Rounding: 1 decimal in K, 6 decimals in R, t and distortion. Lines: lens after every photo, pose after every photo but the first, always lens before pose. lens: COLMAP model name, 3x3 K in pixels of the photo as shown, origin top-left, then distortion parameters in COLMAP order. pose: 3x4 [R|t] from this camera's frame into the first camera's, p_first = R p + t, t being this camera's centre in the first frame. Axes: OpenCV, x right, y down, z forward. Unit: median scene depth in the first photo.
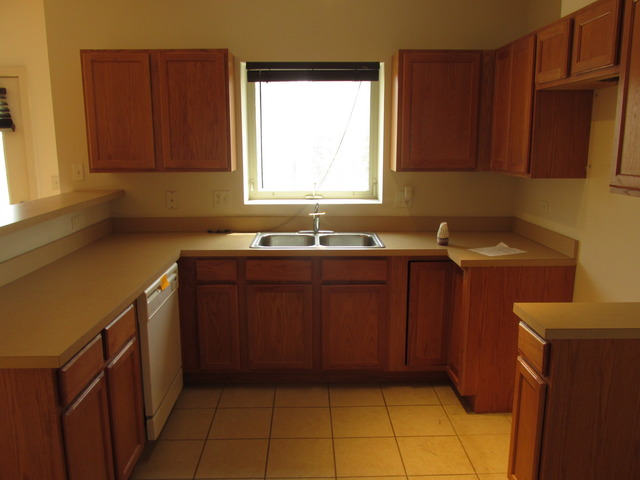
lens RADIAL K [[527.5, 0, 320.0], [0, 527.5, 240.0], [0, 0, 1]] dist [-0.002795, -0.000287]
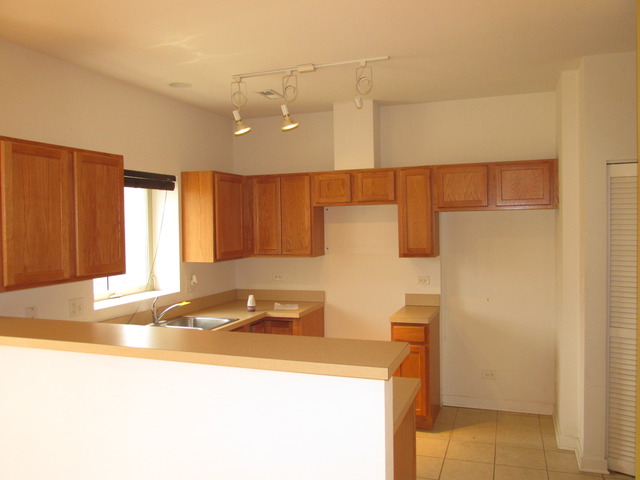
lens RADIAL K [[527.5, 0, 320.0], [0, 527.5, 240.0], [0, 0, 1]] dist [-0.002795, -0.000287]
pose [[0.369005, -0.031955, 0.928878, -0.989575], [0.199891, 0.978750, -0.045738, -0.076786], [-0.907678, 0.202552, 0.367551, 0.305151]]
